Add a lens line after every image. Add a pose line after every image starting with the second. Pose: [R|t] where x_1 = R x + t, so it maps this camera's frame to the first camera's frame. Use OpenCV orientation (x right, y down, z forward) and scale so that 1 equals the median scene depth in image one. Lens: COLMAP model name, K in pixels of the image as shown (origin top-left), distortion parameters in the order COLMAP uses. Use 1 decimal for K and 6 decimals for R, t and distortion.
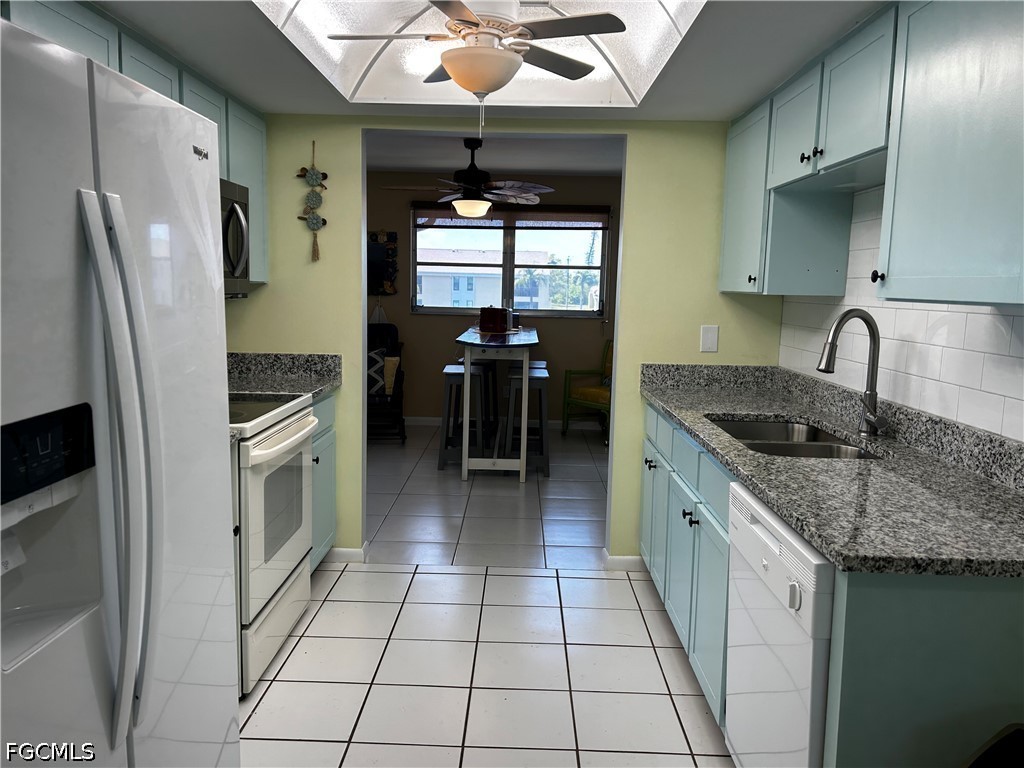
lens RADIAL K [[814.3, 0, 512.0], [0, 814.3, 384.0], [0, 0, 1]] dist [0.023197, -0.000146]
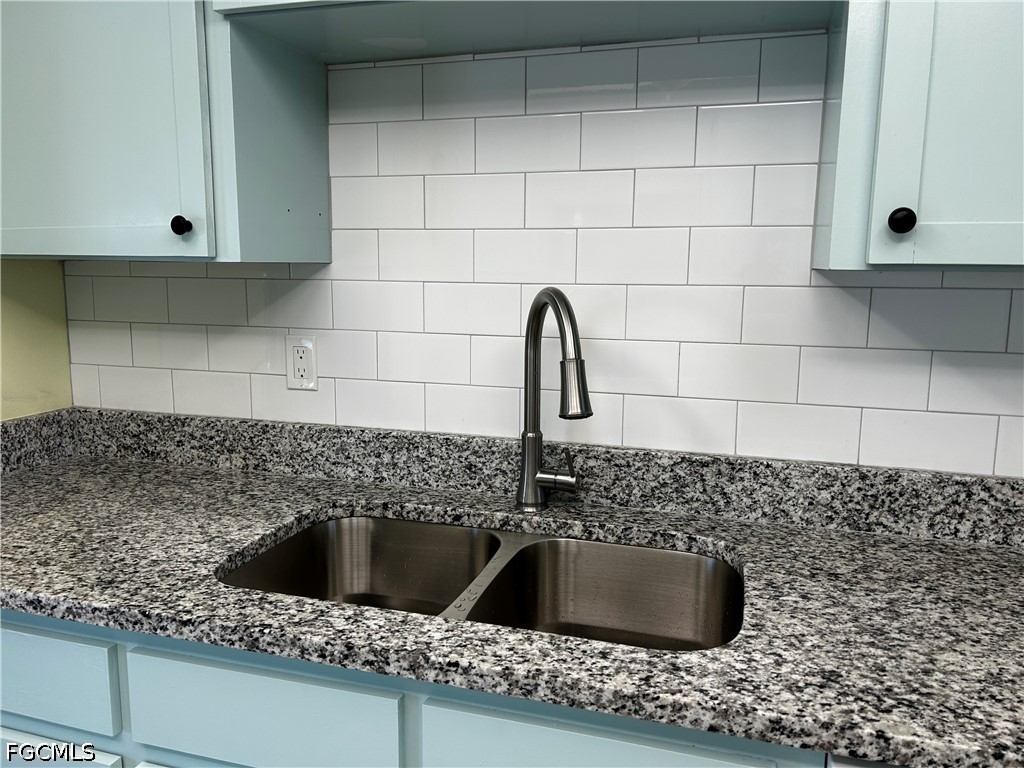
lens RADIAL K [[814.3, 0, 512.0], [0, 814.3, 384.0], [0, 0, 1]] dist [0.023197, -0.000146]
pose [[0.283769, -0.173522, 0.943061, -0.094204], [0.117147, 0.982397, 0.145510, -0.116367], [-0.951710, 0.069186, 0.299102, 0.922784]]
